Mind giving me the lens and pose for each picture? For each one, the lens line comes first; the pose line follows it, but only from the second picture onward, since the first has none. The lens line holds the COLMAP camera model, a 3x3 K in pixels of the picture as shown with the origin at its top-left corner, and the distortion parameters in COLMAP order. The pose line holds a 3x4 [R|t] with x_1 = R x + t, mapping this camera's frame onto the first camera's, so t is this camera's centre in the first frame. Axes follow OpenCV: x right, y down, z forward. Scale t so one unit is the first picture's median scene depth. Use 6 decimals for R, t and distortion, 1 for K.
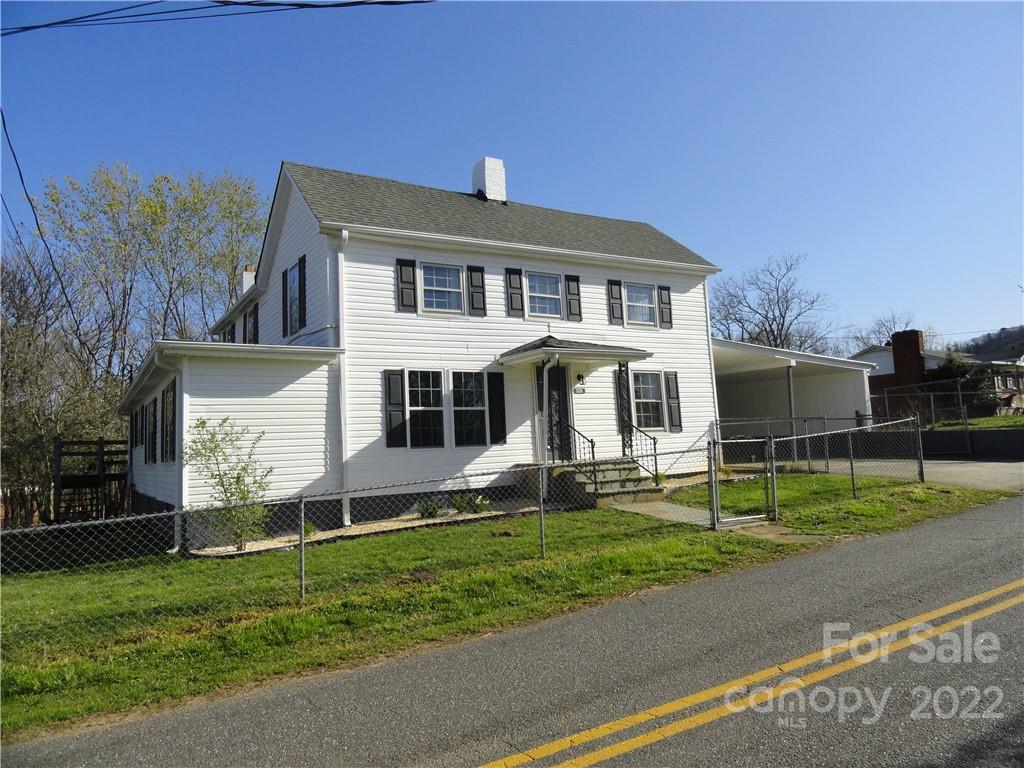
lens RADIAL K [[715.8, 0, 515.2], [0, 715.8, 382.4], [0, 0, 1]] dist [-0.006726, 0.003610]
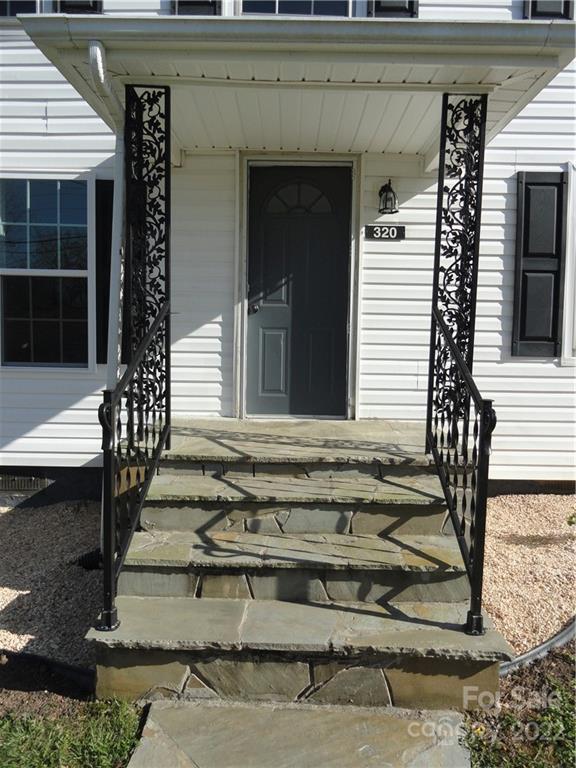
lens RADIAL K [[536.9, 0, 288.0], [0, 536.9, 384.0], [0, 0, 1]] dist [-0.006726, 0.003610]
pose [[0.846050, 0.102743, -0.523109, 0.215719], [-0.006983, 0.983304, 0.181834, 0.041543], [0.533057, -0.150188, 0.832642, 0.802925]]
